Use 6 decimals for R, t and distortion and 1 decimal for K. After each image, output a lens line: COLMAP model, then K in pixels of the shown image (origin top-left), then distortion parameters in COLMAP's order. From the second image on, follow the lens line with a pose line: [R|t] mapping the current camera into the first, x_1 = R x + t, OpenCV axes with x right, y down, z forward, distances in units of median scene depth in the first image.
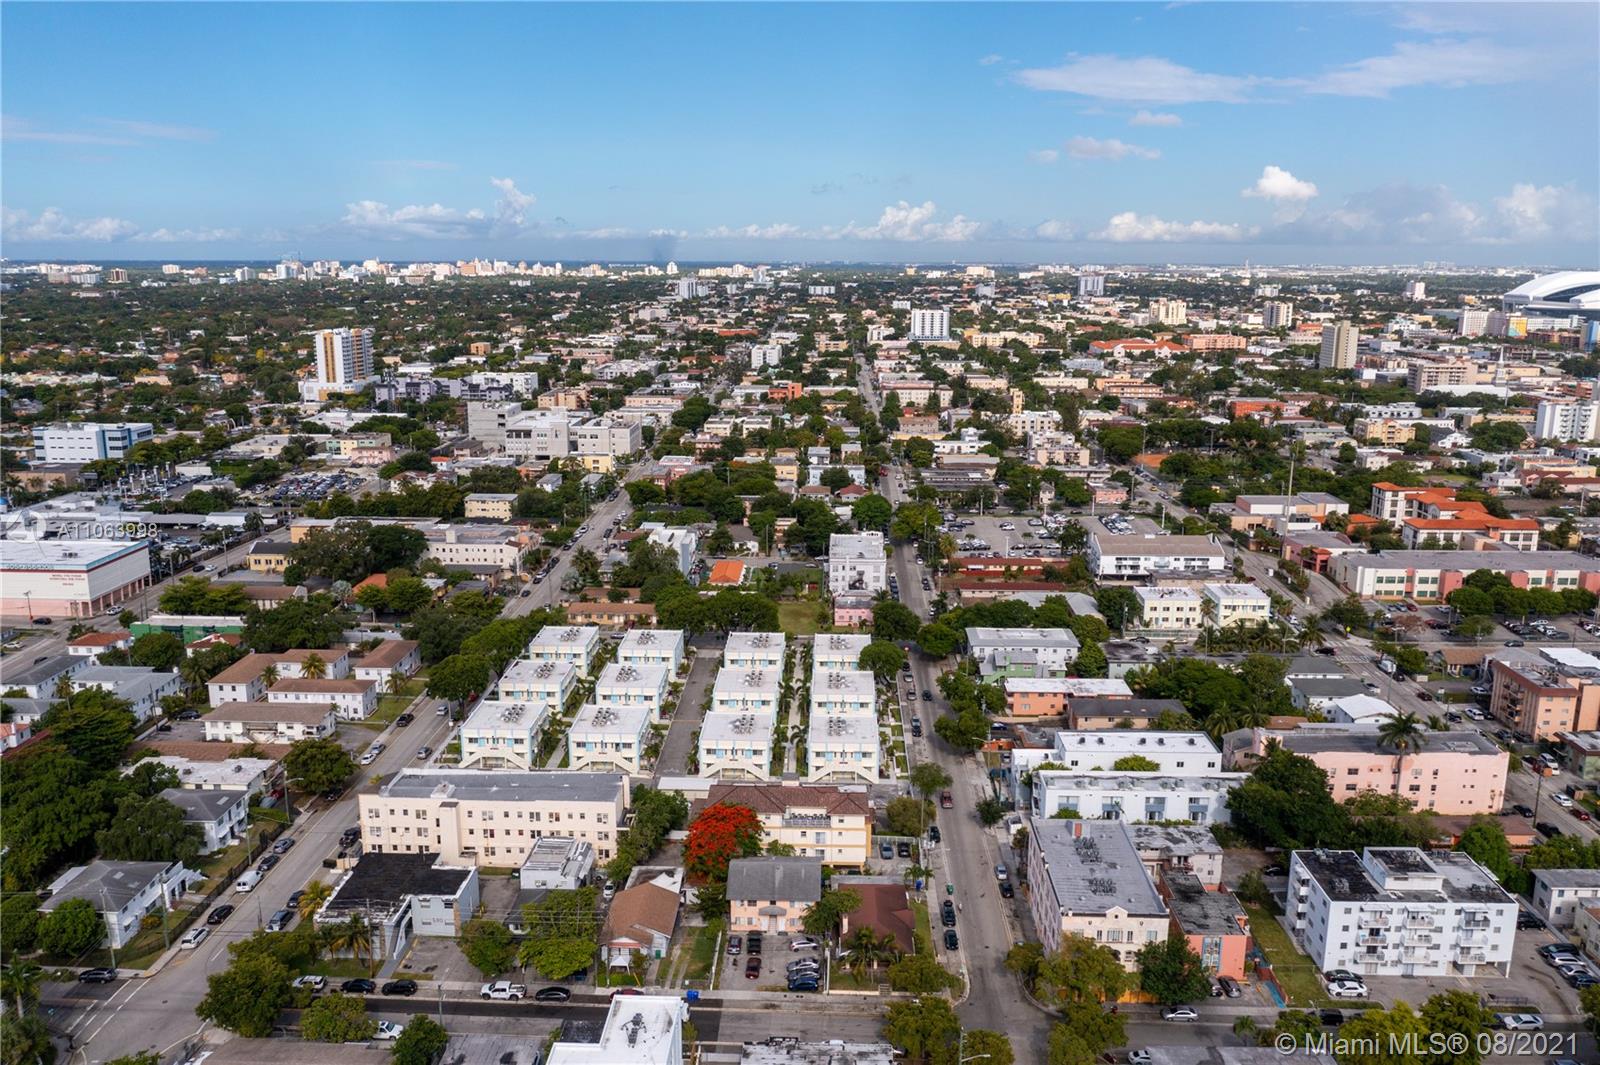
lens RADIAL K [[1260.6, 0, 798.1], [0, 1260.6, 535.0], [0, 0, 1]] dist [-0.009232, -0.009921]
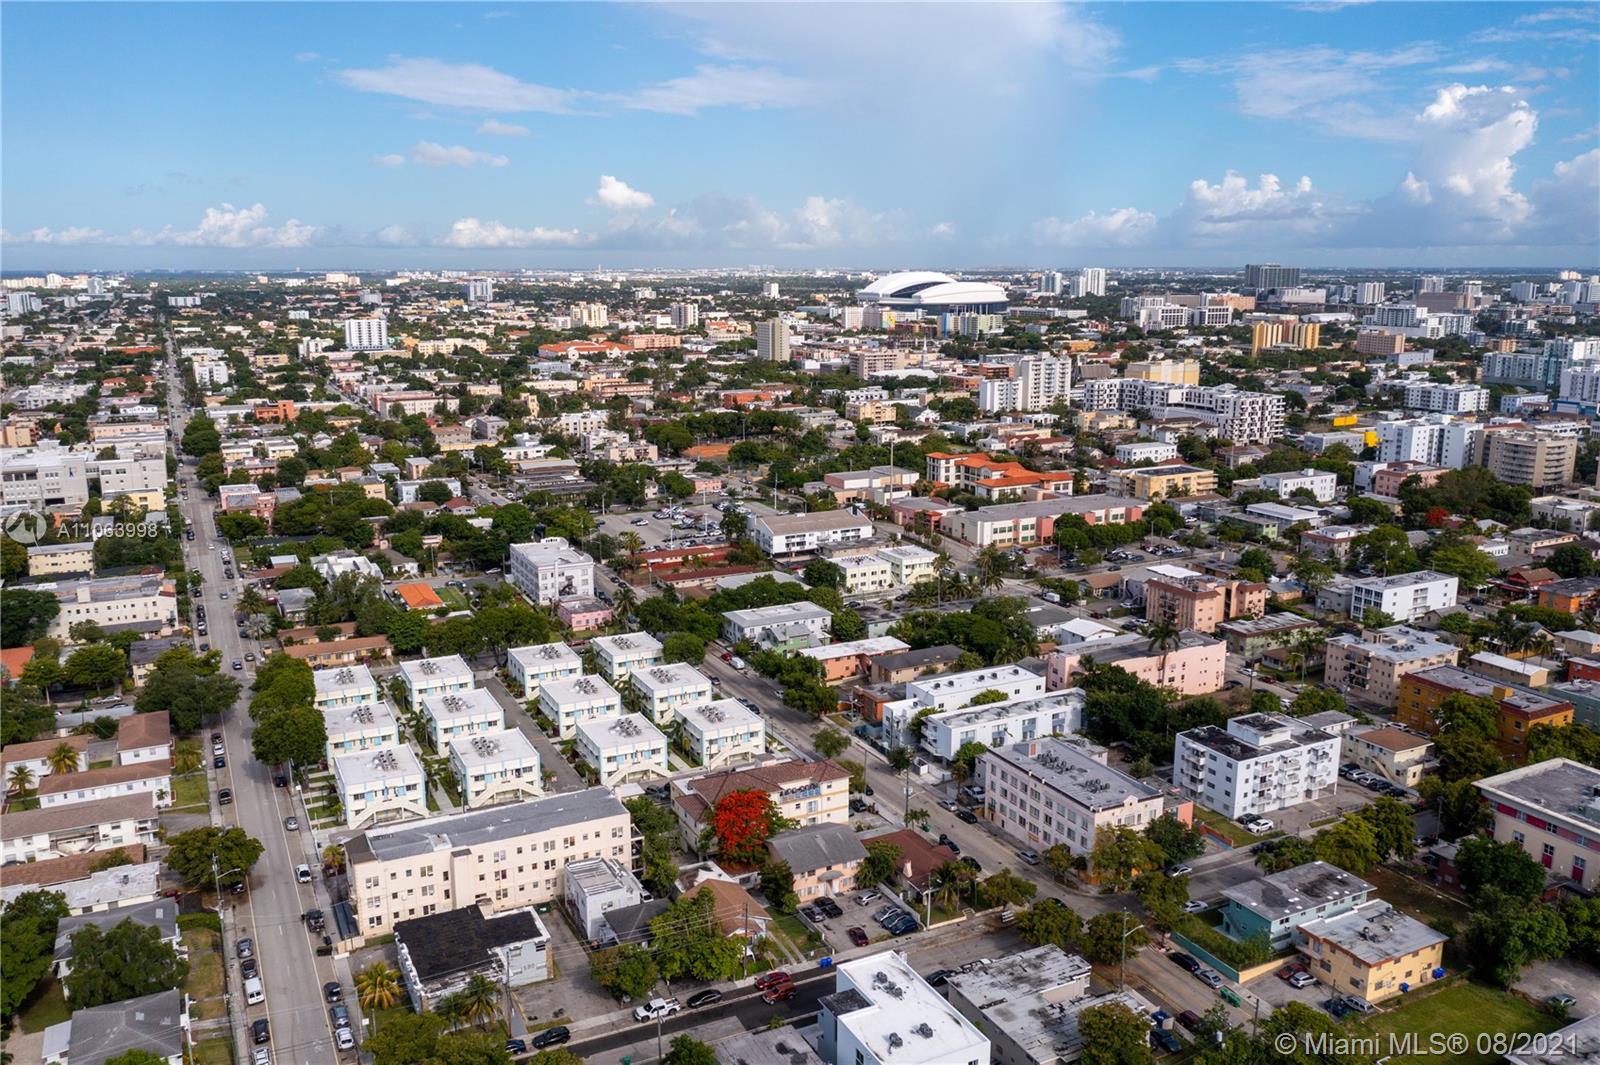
lens RADIAL K [[1259.5, 0, 802.4], [0, 1259.5, 533.5], [0, 0, 1]] dist [-0.018818, 0.000636]
pose [[0.877657, -0.104022, 0.467866, -0.306765], [0.106326, 0.994097, 0.021566, -0.008322], [-0.467348, 0.030819, 0.883536, 0.039295]]
